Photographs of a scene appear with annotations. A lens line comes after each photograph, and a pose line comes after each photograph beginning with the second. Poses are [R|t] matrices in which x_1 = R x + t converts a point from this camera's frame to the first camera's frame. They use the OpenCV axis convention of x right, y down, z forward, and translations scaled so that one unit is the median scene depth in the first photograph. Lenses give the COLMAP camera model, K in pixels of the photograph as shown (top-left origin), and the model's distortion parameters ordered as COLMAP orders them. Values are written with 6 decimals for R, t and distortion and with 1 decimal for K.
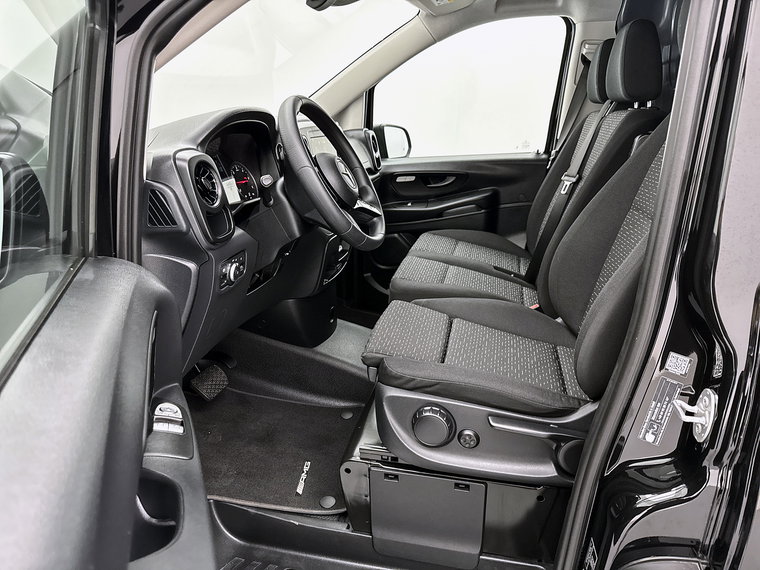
lens RADIAL K [[552.1, 0, 380.0], [0, 552.1, 285.0], [0, 0, 1]] dist [0.135676, -0.246590]
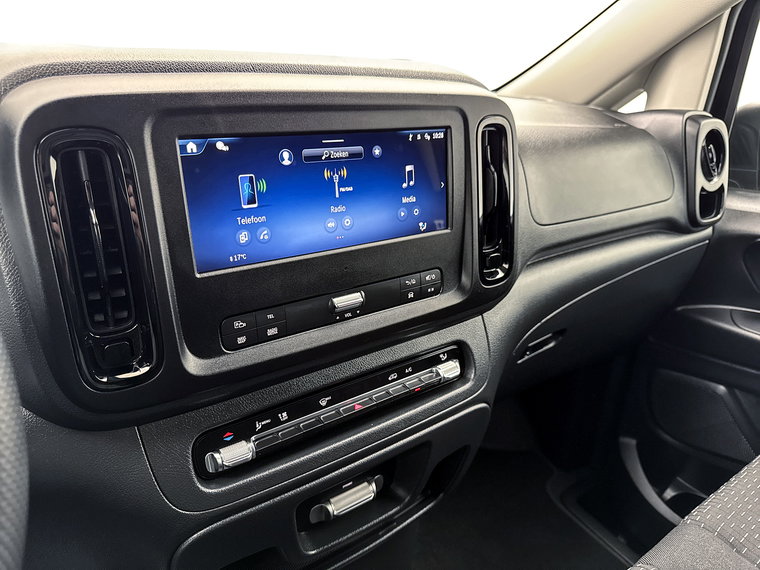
lens RADIAL K [[552.1, 0, 380.0], [0, 552.1, 285.0], [0, 0, 1]] dist [0.135676, -0.246590]
pose [[0.762211, 0.259521, -0.593029, 0.061999], [-0.229297, 0.964960, 0.127574, -0.162124], [0.605357, 0.038741, 0.795011, 0.559916]]
